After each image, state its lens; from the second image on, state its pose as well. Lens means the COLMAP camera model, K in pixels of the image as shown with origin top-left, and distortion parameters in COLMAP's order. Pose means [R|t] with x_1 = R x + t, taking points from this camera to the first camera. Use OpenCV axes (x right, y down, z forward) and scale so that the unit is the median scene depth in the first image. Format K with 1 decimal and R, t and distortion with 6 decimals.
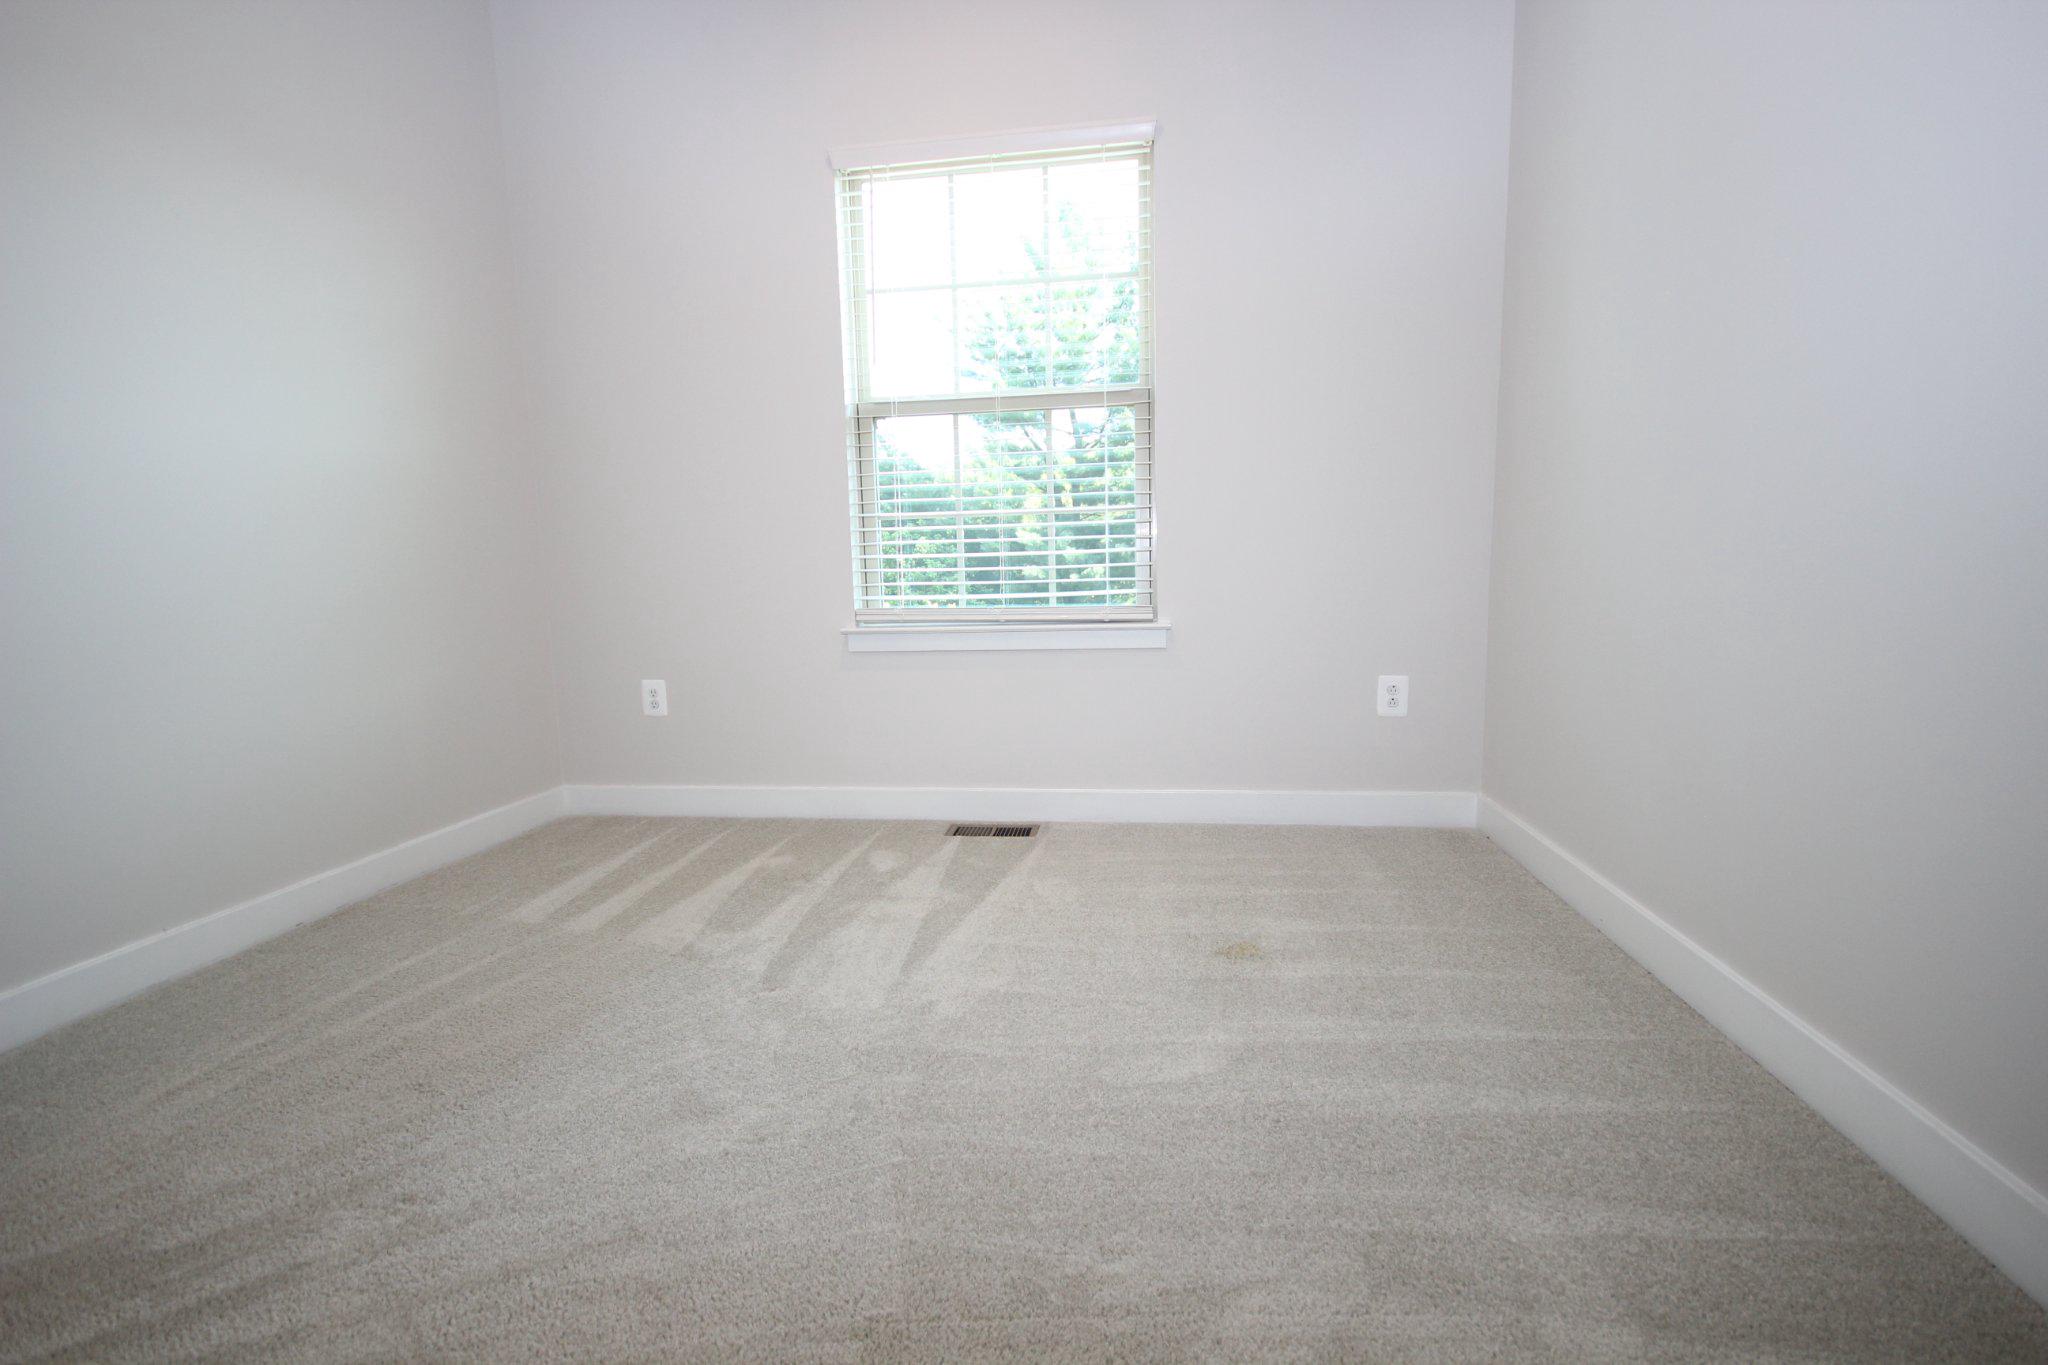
lens RADIAL K [[946.5, 0, 1025.0], [0, 946.5, 695.7], [0, 0, 1]] dist [-0.002509, 0.001267]
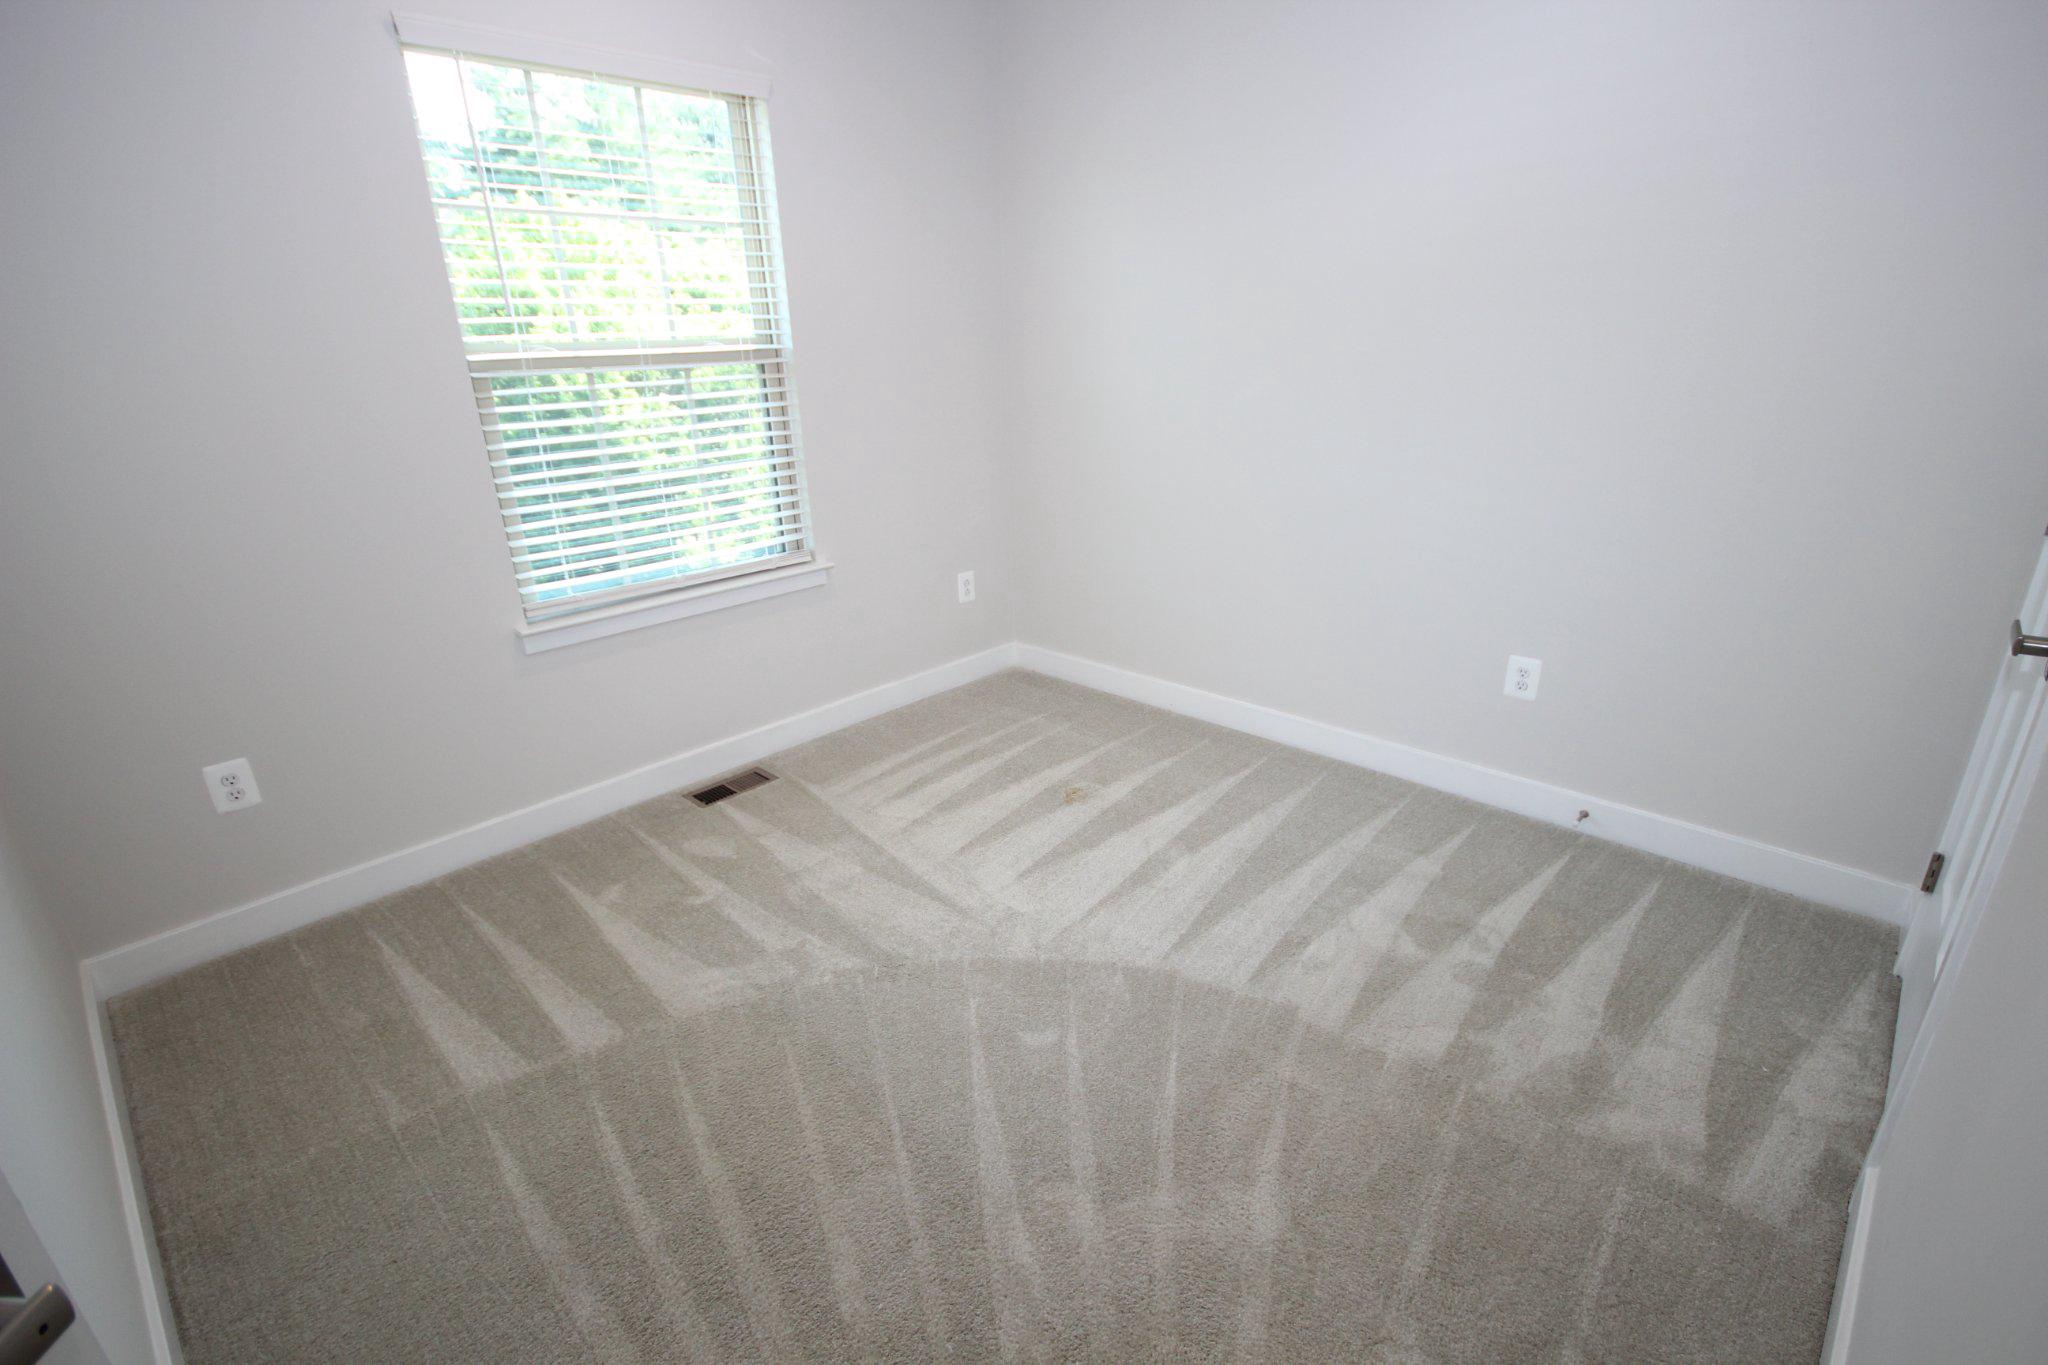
lens RADIAL K [[946.5, 0, 1025.0], [0, 946.5, 695.7], [0, 0, 1]] dist [-0.002509, 0.001267]
pose [[0.577548, -0.282769, 0.765820, -0.674665], [0.119647, 0.957284, 0.263232, -0.208765], [-0.807541, -0.060401, 0.586710, 0.135898]]
